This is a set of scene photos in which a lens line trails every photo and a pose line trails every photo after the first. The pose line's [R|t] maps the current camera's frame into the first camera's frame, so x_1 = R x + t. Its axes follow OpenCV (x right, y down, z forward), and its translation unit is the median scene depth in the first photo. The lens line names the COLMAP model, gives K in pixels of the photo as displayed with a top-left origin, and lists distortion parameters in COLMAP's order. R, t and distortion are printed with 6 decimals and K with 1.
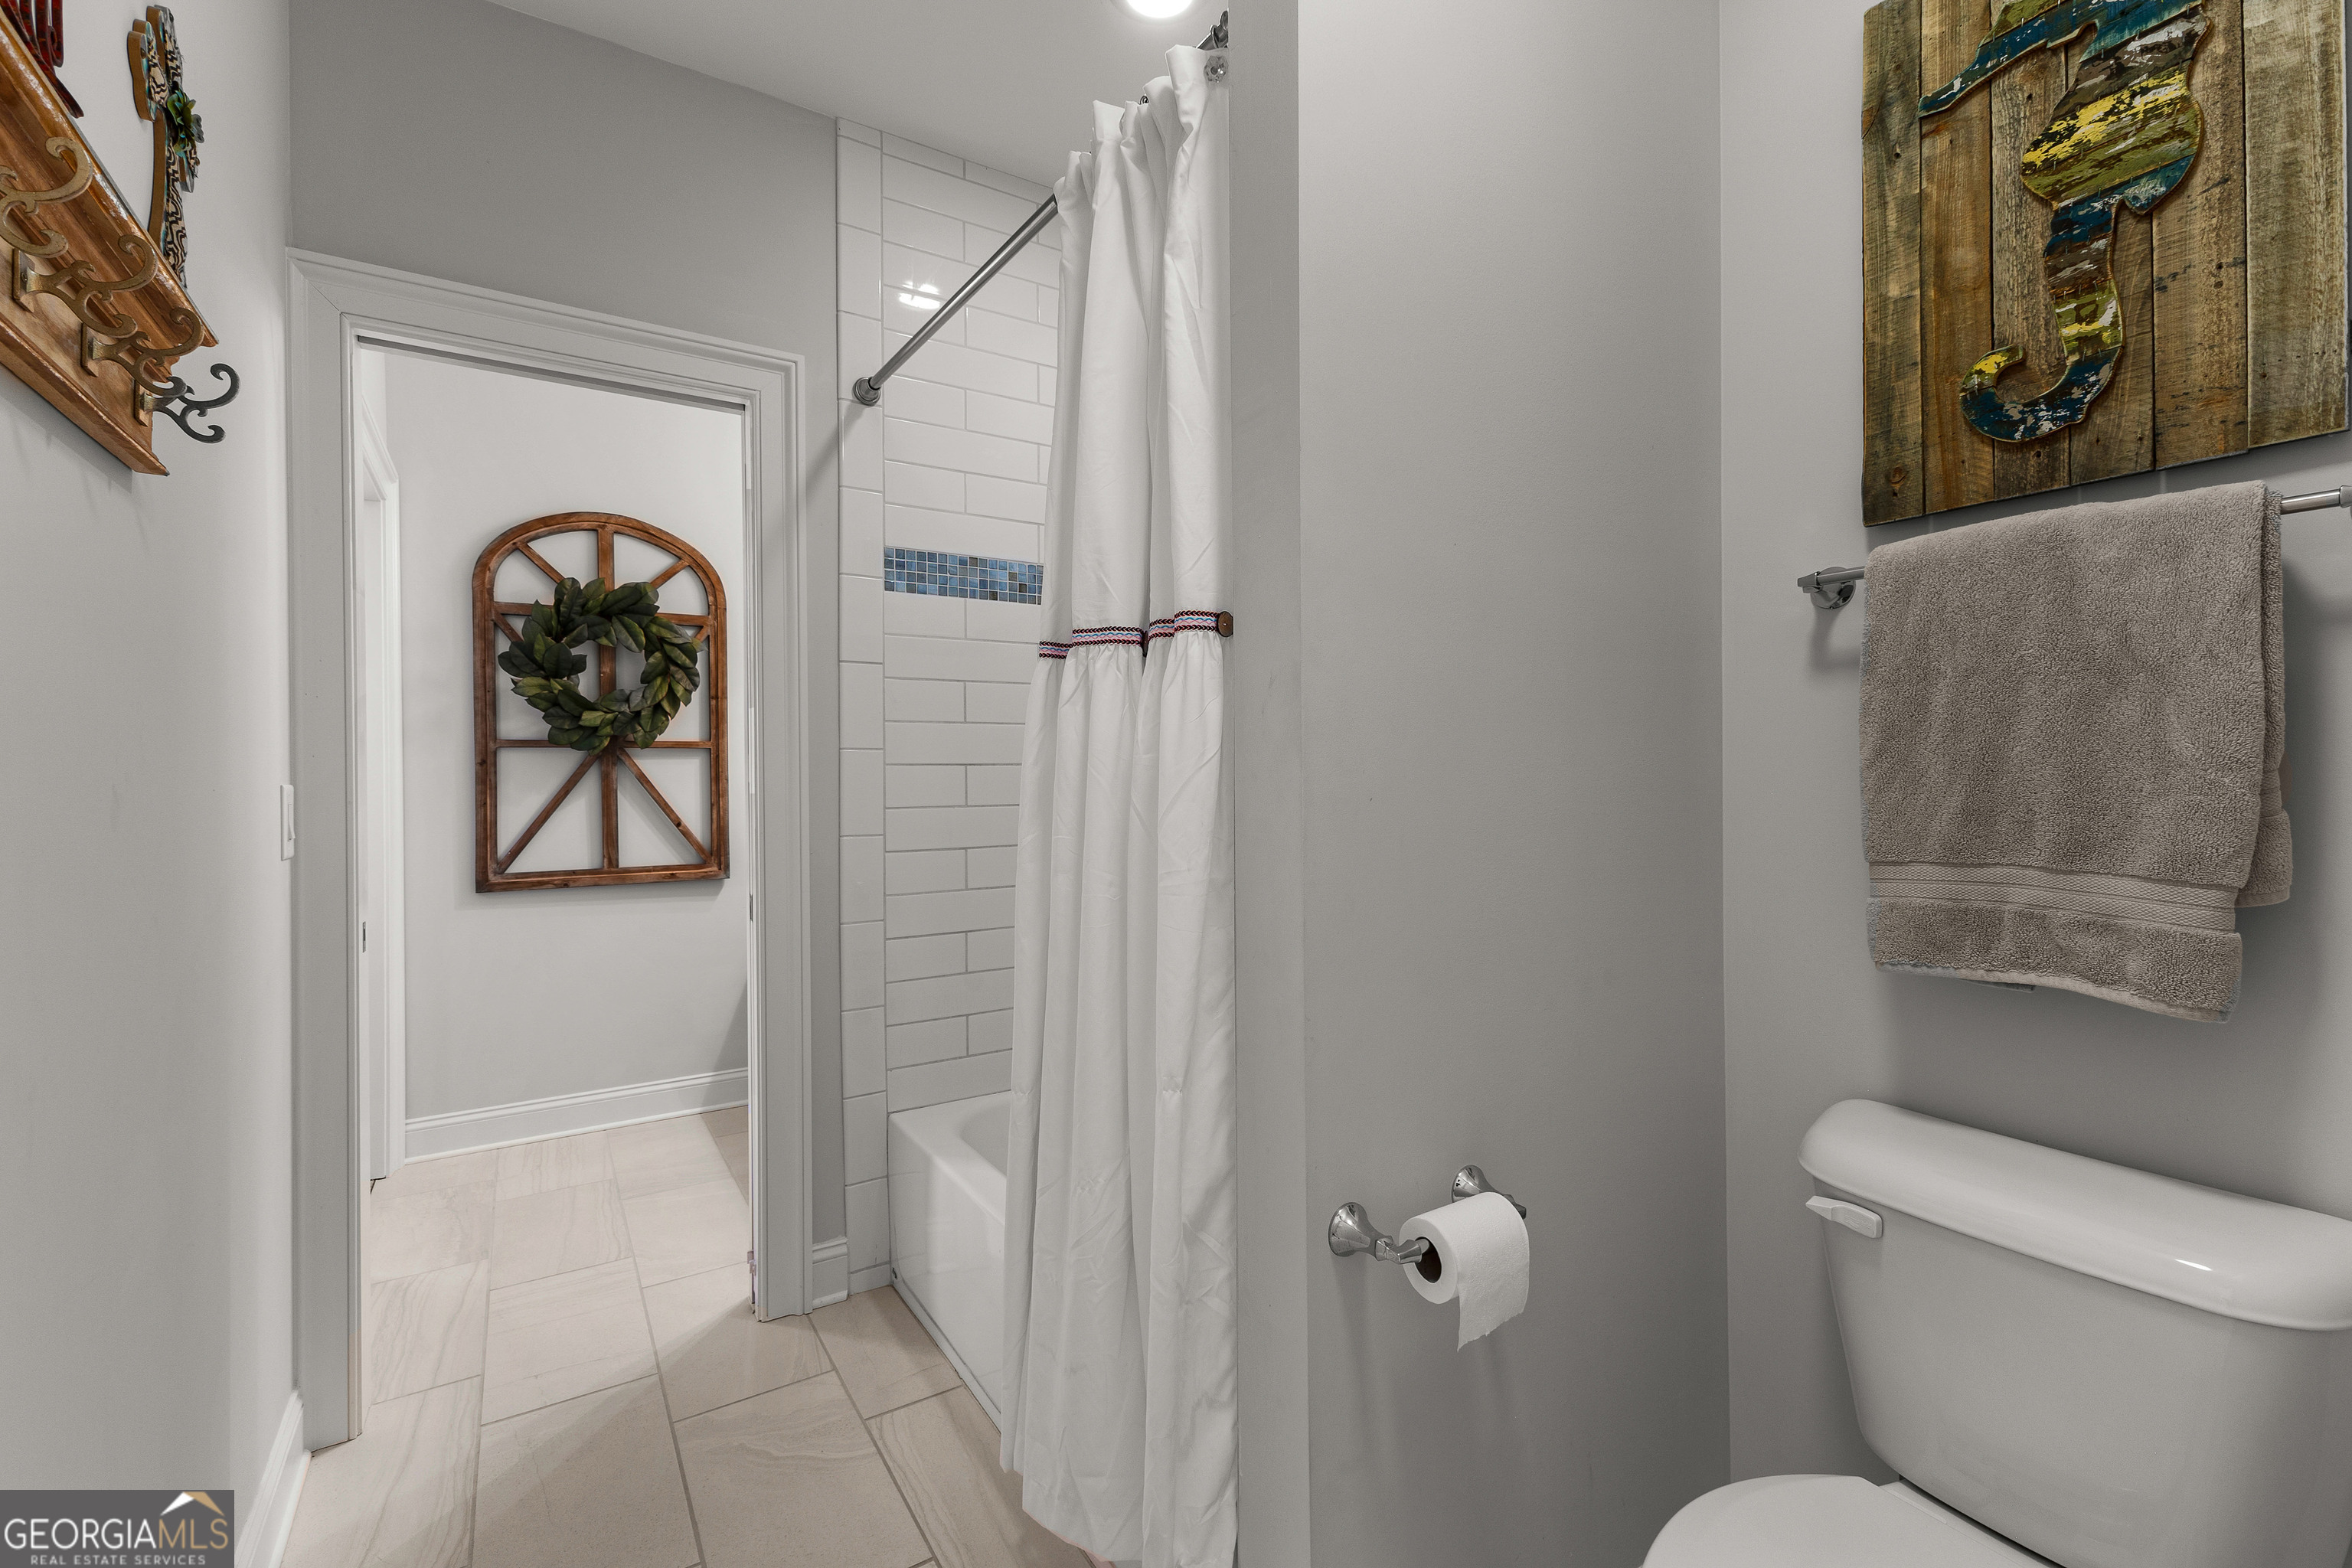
lens RADIAL K [[1015.4, 0, 1184.1], [0, 1015.4, 774.5], [0, 0, 1]] dist [0.009240, 0.000147]
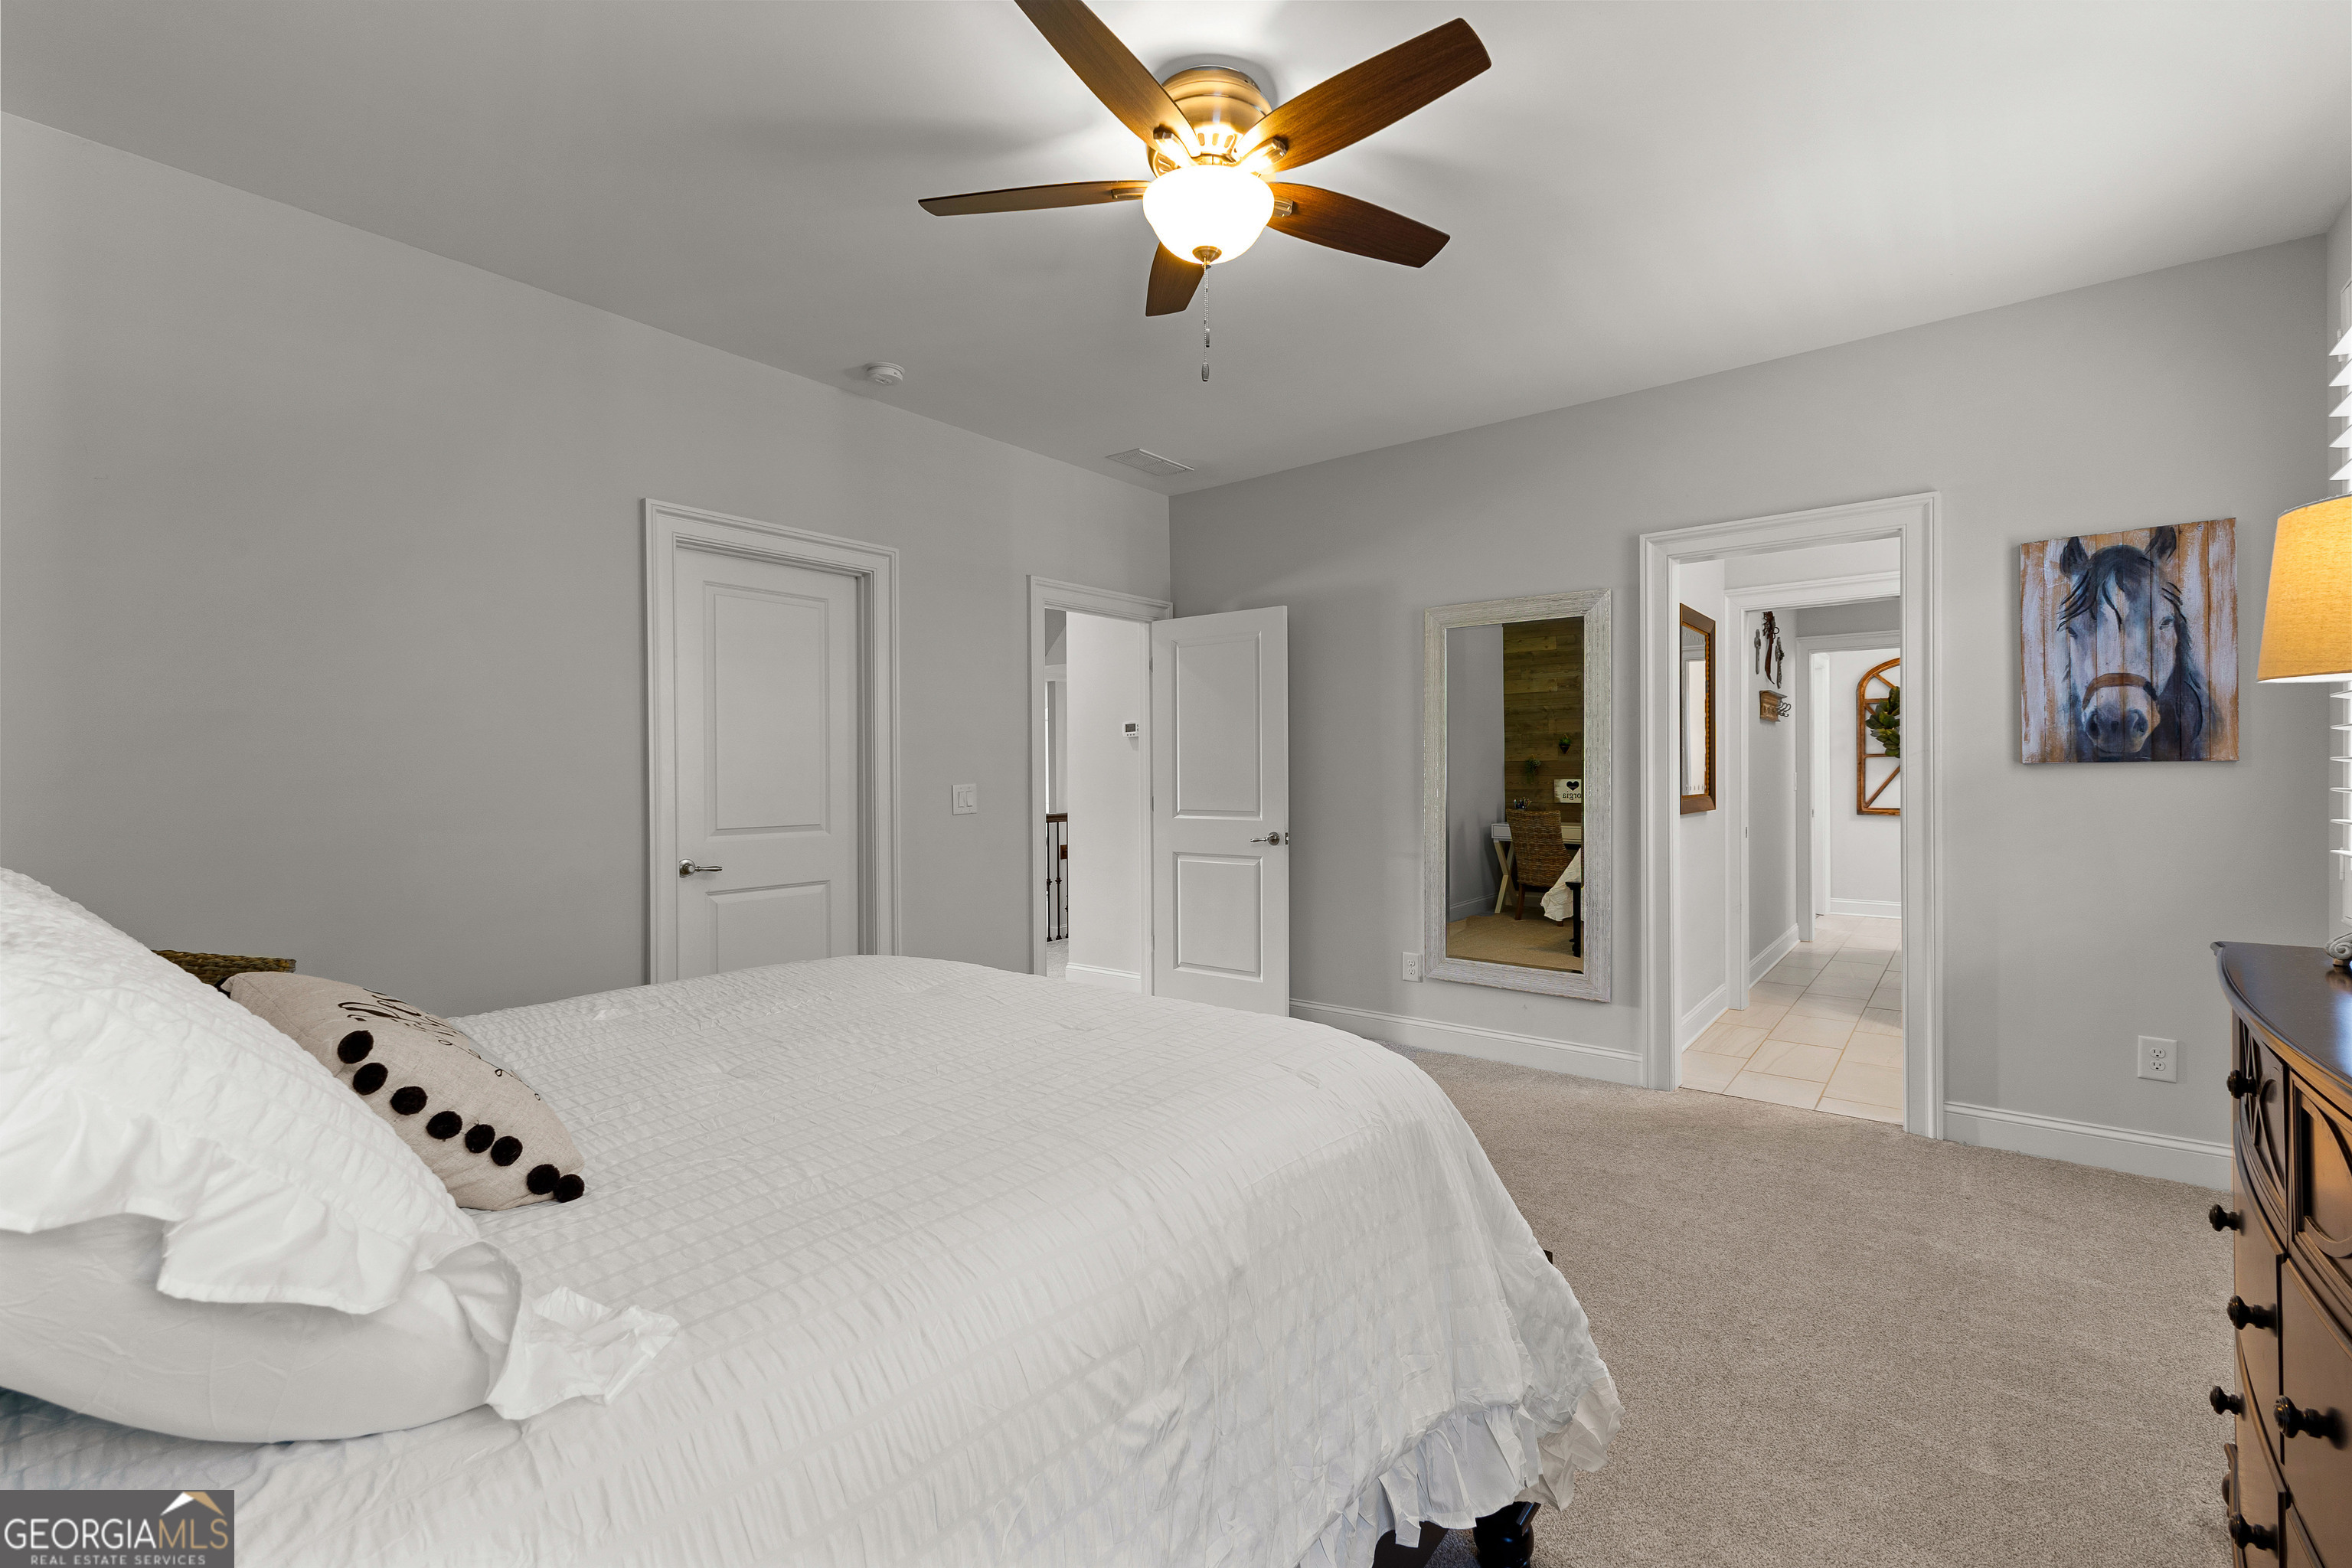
lens RADIAL K [[1015.4, 0, 1184.1], [0, 1015.4, 774.5], [0, 0, 1]] dist [0.009240, 0.000147]
pose [[0.316759, 0.007250, -0.948478, 1.171223], [0.002702, 0.999960, 0.008546, -0.010063], [0.948502, -0.005270, 0.316726, -1.380279]]
